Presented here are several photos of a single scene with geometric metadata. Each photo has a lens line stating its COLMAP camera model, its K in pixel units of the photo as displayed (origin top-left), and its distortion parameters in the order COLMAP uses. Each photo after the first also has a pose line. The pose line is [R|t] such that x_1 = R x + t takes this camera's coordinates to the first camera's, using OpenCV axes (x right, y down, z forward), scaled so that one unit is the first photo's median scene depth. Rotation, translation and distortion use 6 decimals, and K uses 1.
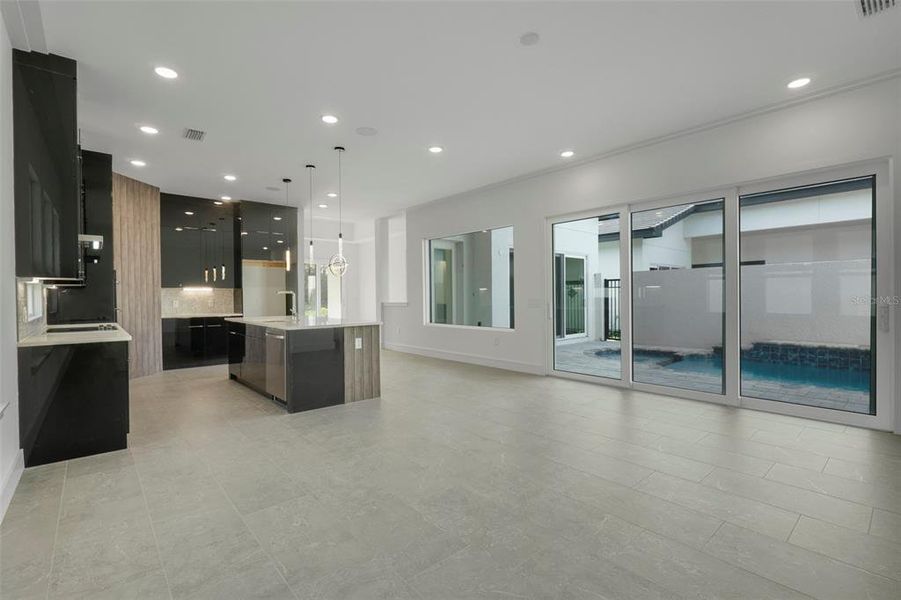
lens RADIAL K [[412.8, 0, 451.6], [0, 412.8, 299.5], [0, 0, 1]] dist [0.005440, -0.000849]
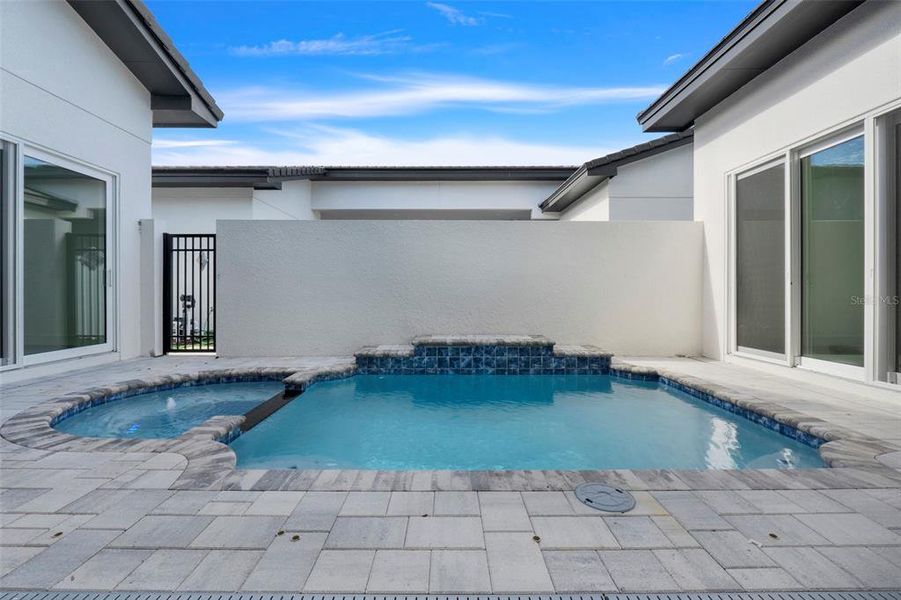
lens RADIAL K [[380.5, 0, 451.5], [0, 380.5, 292.3], [0, 0, 1]] dist [-0.009005, 0.000194]
pose [[0.652977, 0.008036, 0.757335, 0.356579], [-0.002199, 0.999960, -0.008714, 0.037198], [-0.757374, 0.004025, 0.652969, 0.615629]]
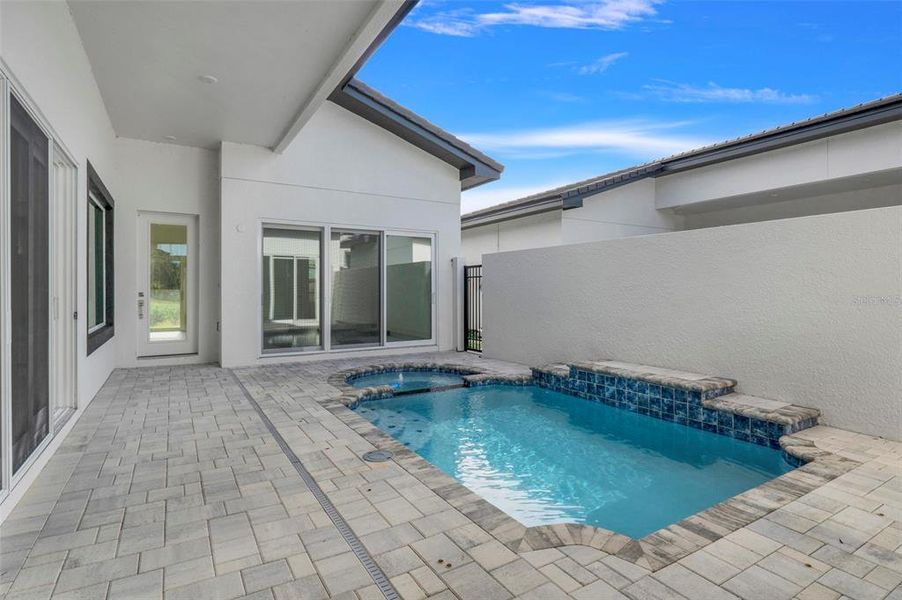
lens RADIAL K [[454.7, 0, 448.2], [0, 454.7, 293.7], [0, 0, 1]] dist [-0.004559, -0.002117]
pose [[0.985112, 0.006529, -0.171791, 0.682612], [-0.006540, 0.999978, 0.000501, -0.001031], [0.171791, 0.000630, 0.985133, 0.304987]]
